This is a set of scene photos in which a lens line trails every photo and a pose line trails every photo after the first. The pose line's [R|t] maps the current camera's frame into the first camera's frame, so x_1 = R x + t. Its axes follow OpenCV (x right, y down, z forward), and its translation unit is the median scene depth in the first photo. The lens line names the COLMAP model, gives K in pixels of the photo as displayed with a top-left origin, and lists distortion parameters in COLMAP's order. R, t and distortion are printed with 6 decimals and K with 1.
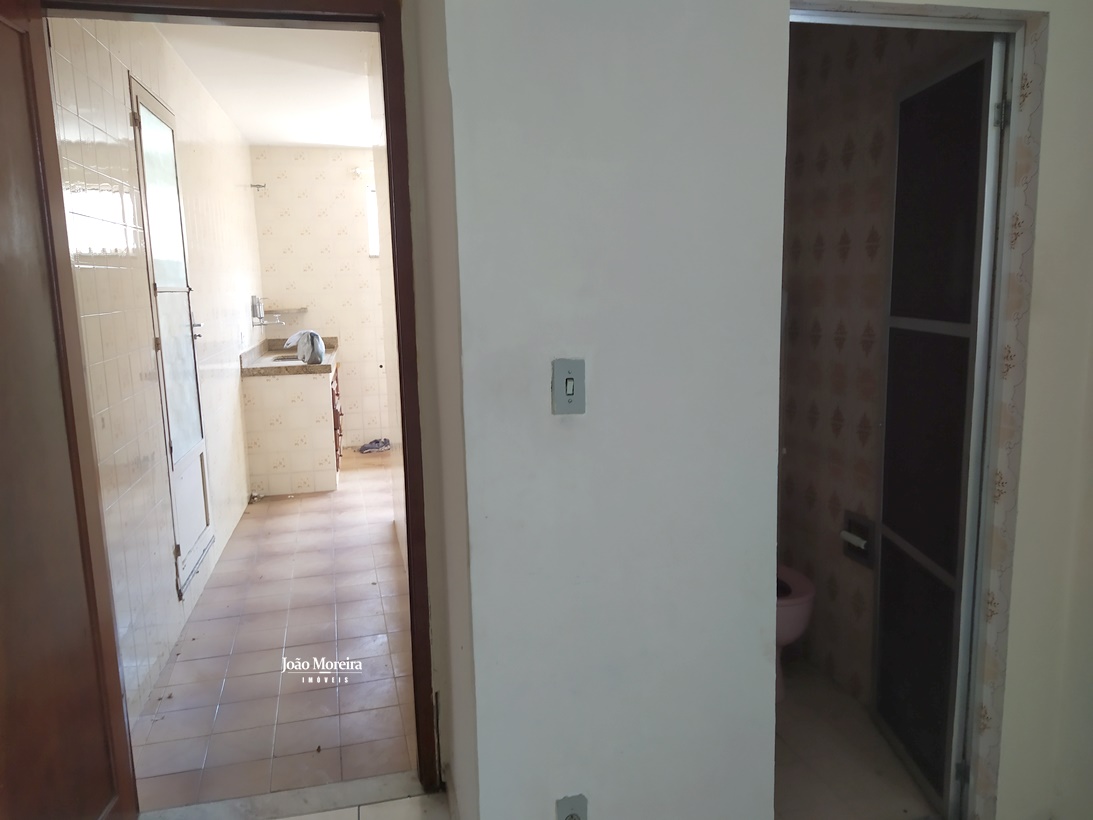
lens RADIAL K [[820.3, 0, 546.5], [0, 820.3, 410.0], [0, 0, 1]] dist [0.084510, -0.125214]
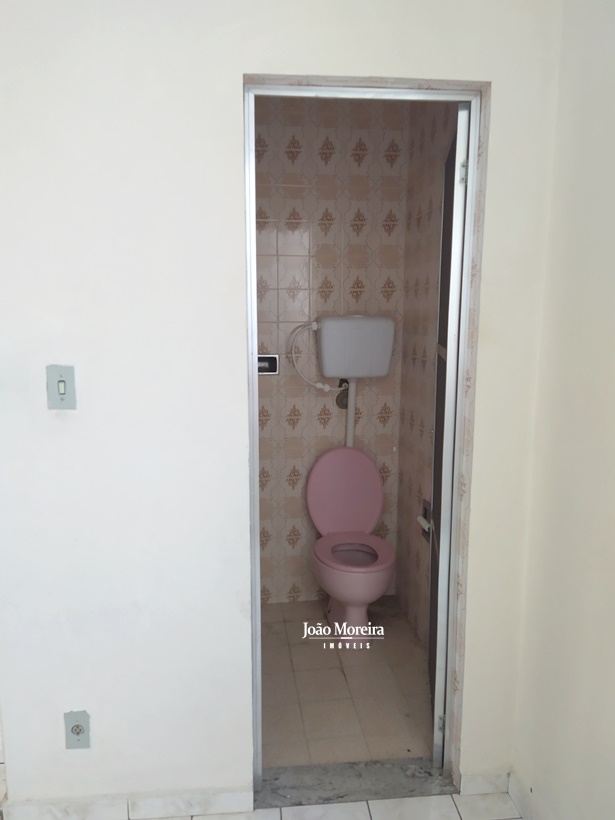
lens RADIAL K [[615.4, 0, 307.5], [0, 615.4, 410.0], [0, 0, 1]] dist [0.084510, -0.125214]
pose [[0.991151, 0.048147, -0.123696, 0.476258], [-0.047280, 0.998832, 0.009937, -0.019727], [0.124030, -0.004000, 0.992270, 0.101789]]
